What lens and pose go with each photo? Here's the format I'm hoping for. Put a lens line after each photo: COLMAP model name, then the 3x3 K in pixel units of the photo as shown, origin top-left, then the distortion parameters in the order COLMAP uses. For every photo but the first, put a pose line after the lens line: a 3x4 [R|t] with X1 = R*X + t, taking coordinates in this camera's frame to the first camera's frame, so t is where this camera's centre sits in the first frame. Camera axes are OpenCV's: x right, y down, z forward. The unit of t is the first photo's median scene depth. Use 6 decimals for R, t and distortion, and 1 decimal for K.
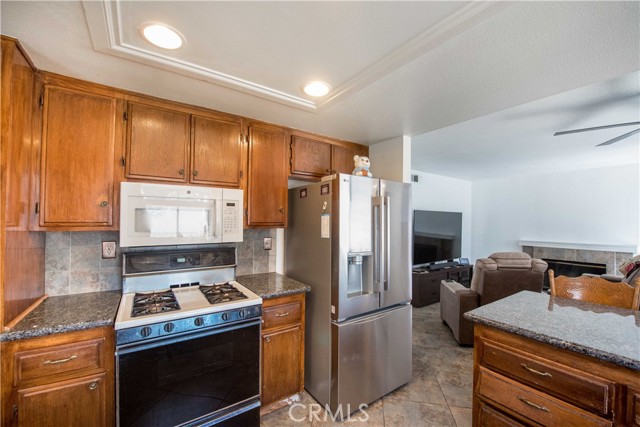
lens RADIAL K [[259.6, 0, 318.9], [0, 259.6, 215.4], [0, 0, 1]] dist [-0.015611, -0.002174]
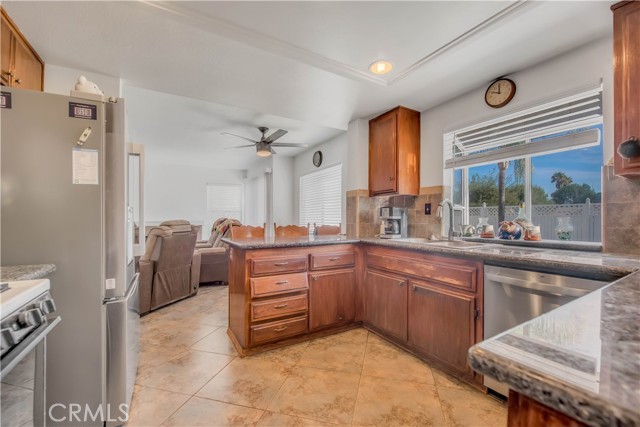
lens RADIAL K [[268.7, 0, 317.6], [0, 268.7, 217.8], [0, 0, 1]] dist [0.000246, -0.000148]
pose [[0.086237, -0.010011, 0.996224, -0.618988], [-0.015683, 0.999812, 0.011405, 0.156833], [-0.996151, -0.016607, 0.086063, 0.356569]]
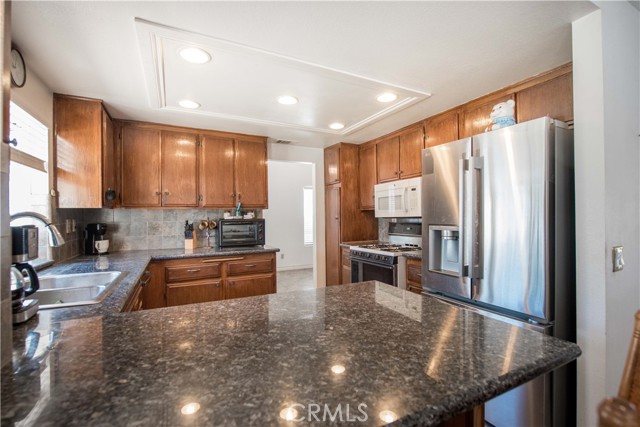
lens RADIAL K [[294.2, 0, 322.9], [0, 294.2, 217.7], [0, 0, 1]] dist [-0.005020, -0.000715]
pose [[-0.124127, -0.007246, -0.992240, 1.292510], [0.028032, 0.999549, -0.010806, 0.114013], [0.991870, -0.029156, -0.123868, 0.719057]]
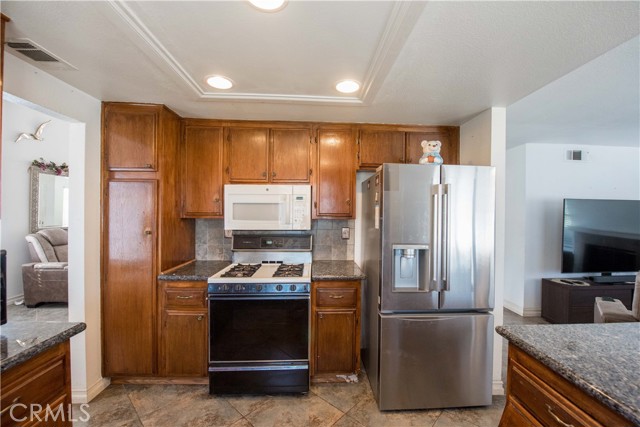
lens RADIAL K [[259.6, 0, 321.9], [0, 259.6, 213.0], [0, 0, 1]] dist [-0.015611, -0.002174]
pose [[0.854566, 0.000123, -0.519342, 0.370489], [0.008080, 0.999876, 0.013533, 0.010632], [0.519279, -0.015761, 0.854459, 0.032163]]
